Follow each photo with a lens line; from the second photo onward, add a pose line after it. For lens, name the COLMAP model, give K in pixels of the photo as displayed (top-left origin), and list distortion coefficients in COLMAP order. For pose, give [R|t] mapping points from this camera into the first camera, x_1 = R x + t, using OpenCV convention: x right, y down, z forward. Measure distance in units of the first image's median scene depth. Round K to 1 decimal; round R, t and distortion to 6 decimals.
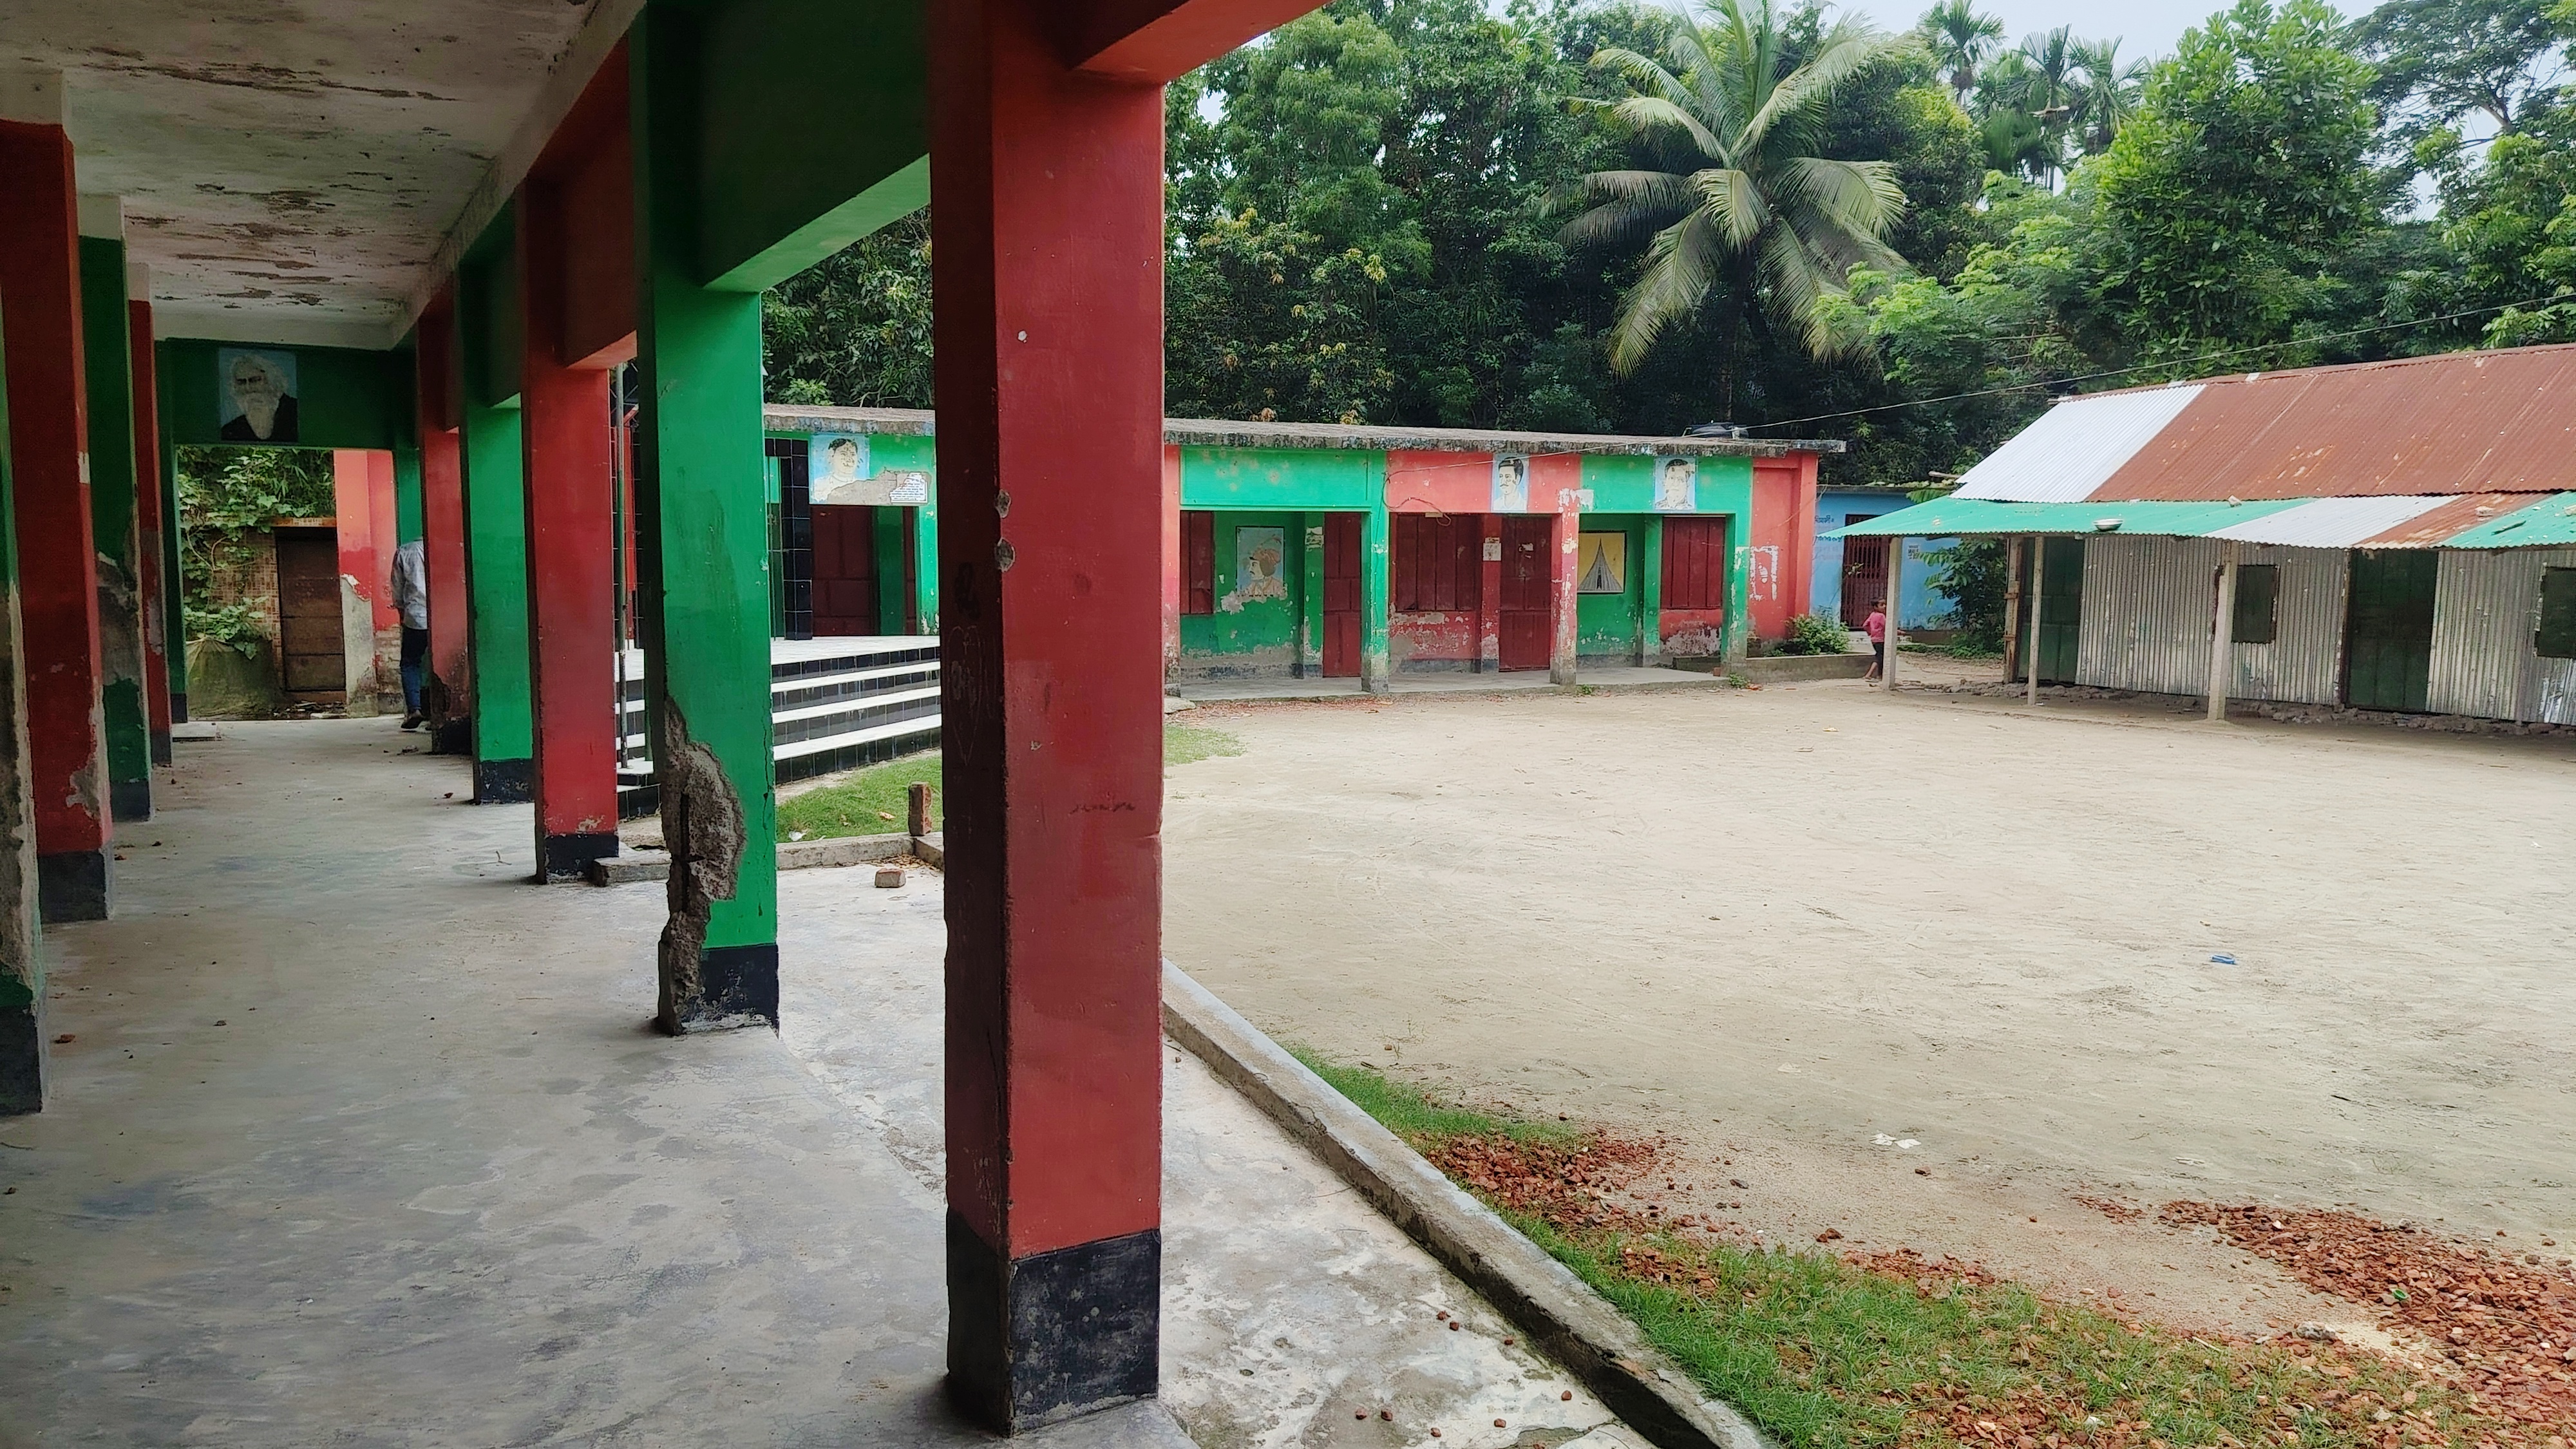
lens RADIAL K [[1733.7, 0, 1281.1], [0, 1733.7, 731.5], [0, 0, 1]] dist [0.085180, -0.124438]
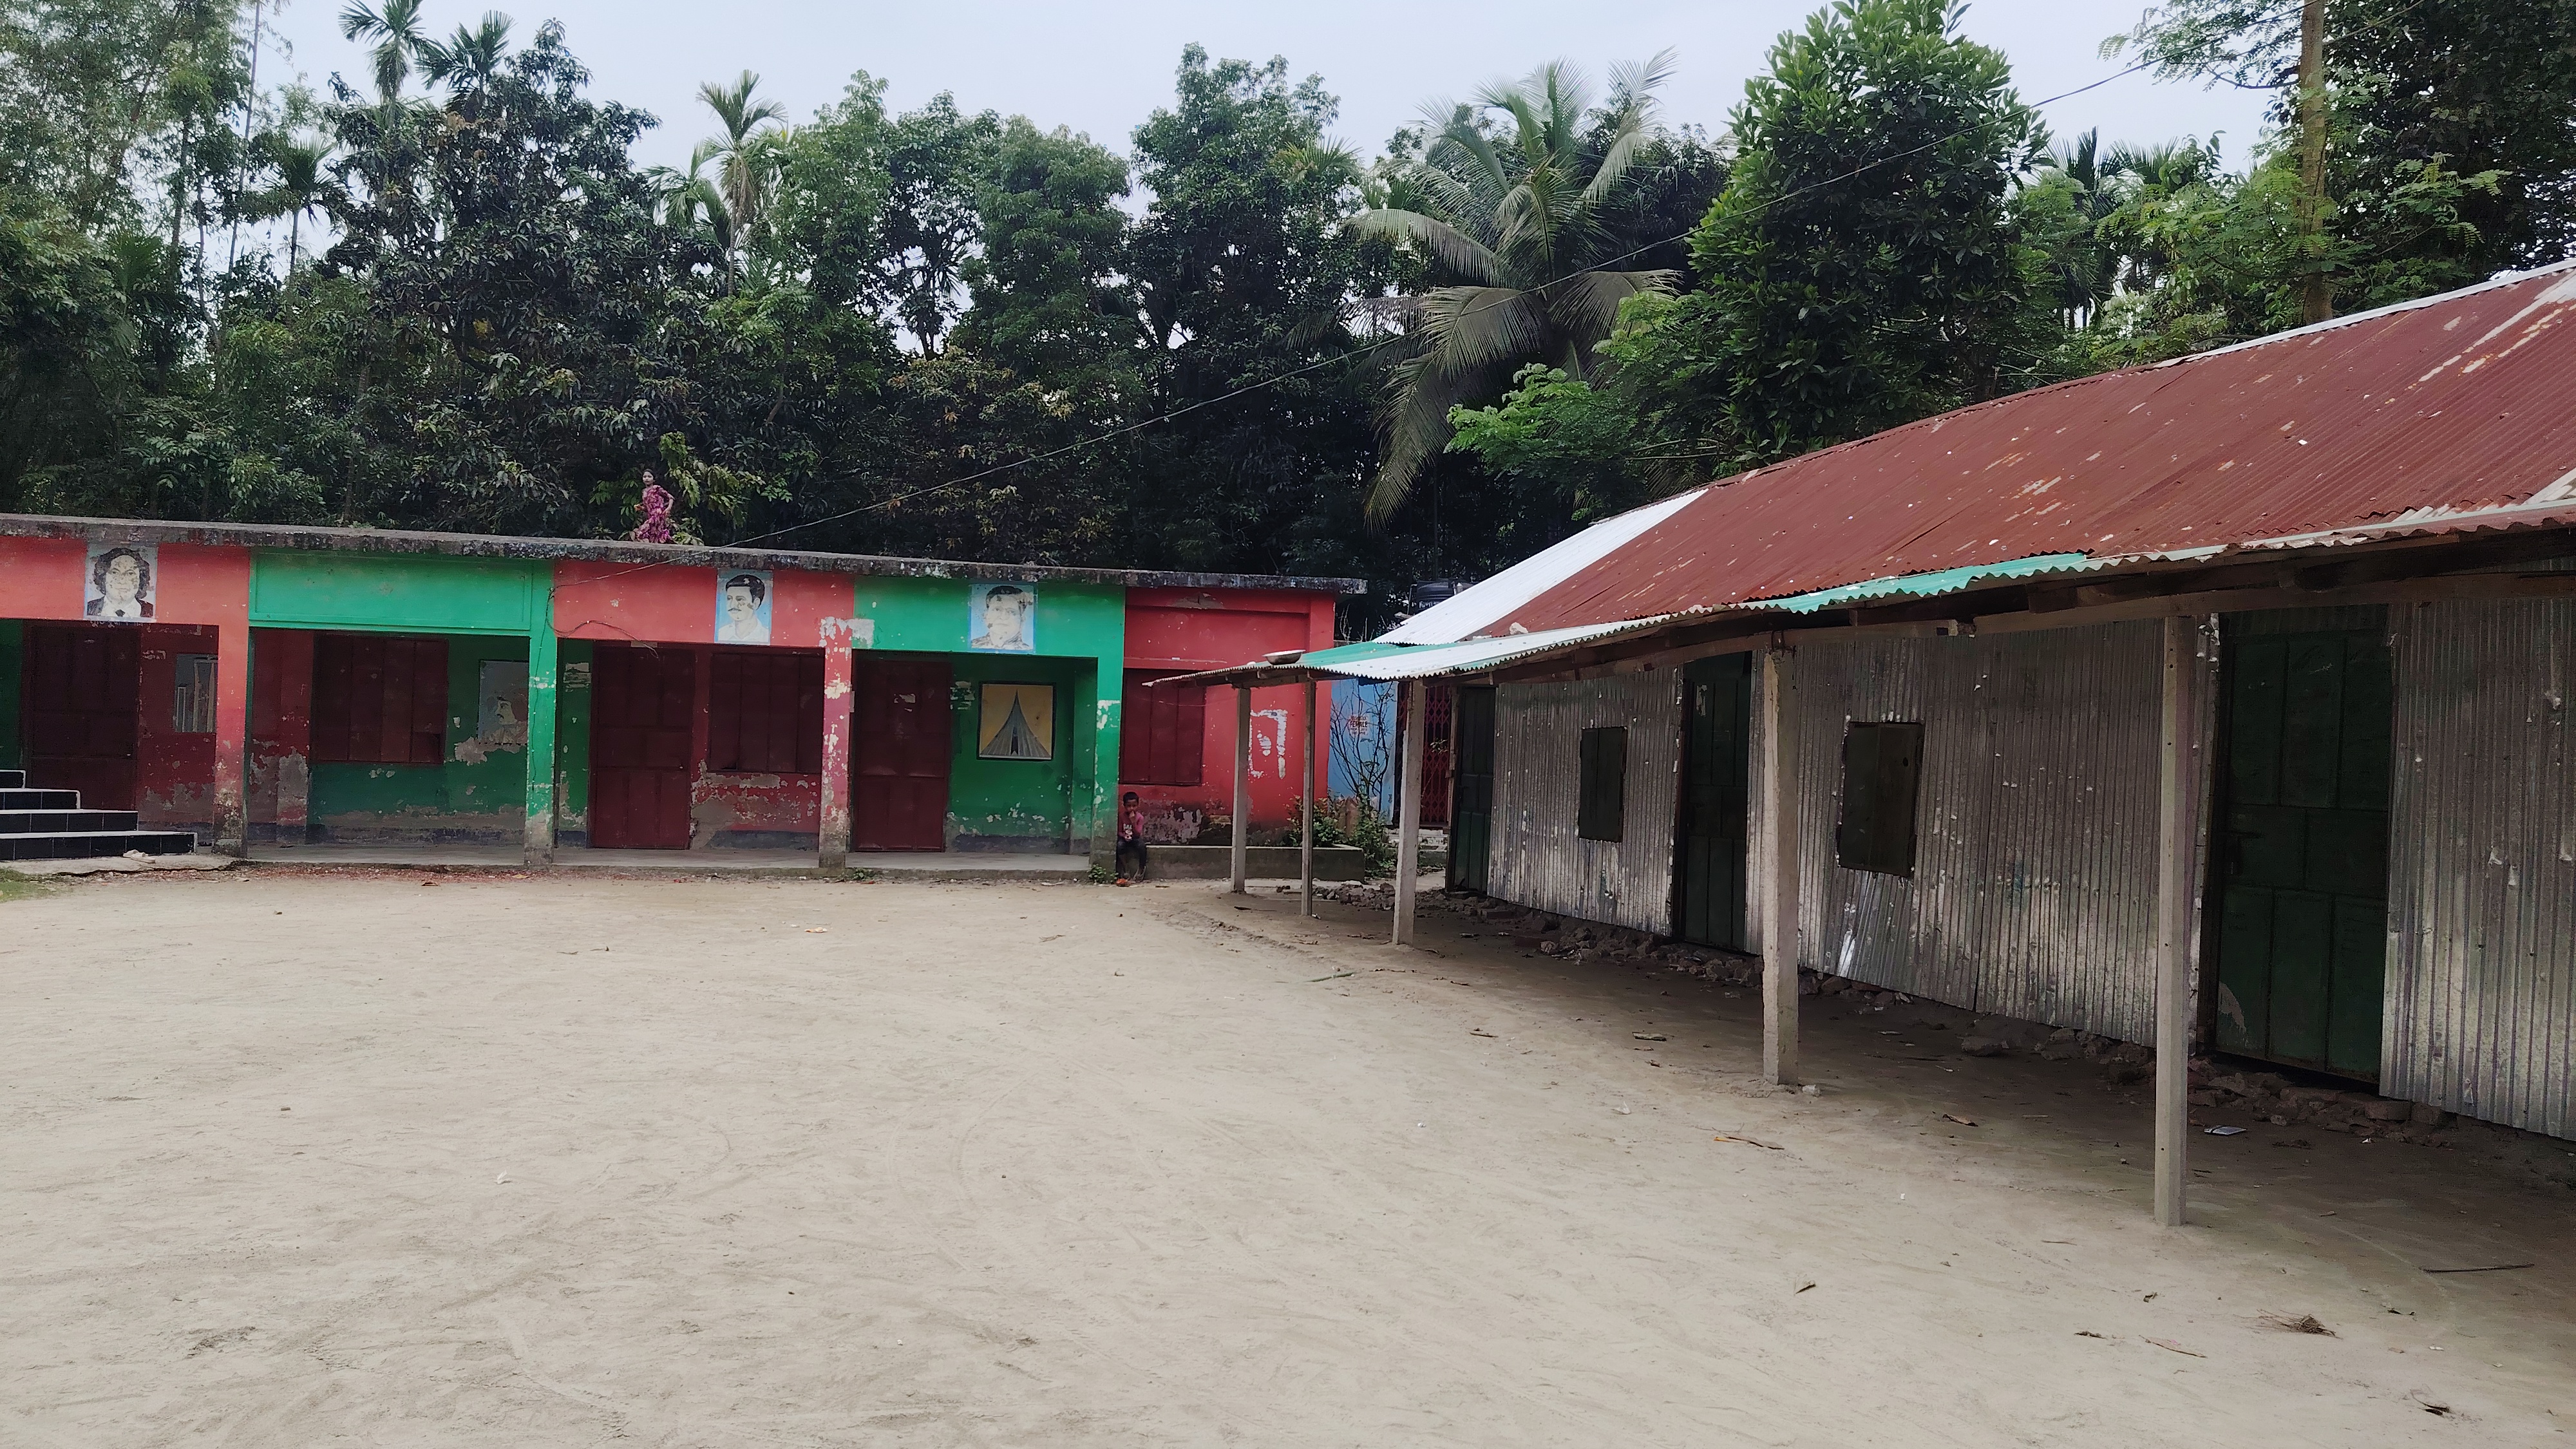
lens RADIAL K [[1733.7, 0, 1281.1], [0, 1733.7, 731.5], [0, 0, 1]] dist [0.085180, -0.124438]
pose [[0.969407, 0.021552, -0.244509, 0.547738], [-0.051696, 0.991721, -0.117545, -0.005467], [0.239952, 0.126589, 0.962496, 0.288005]]
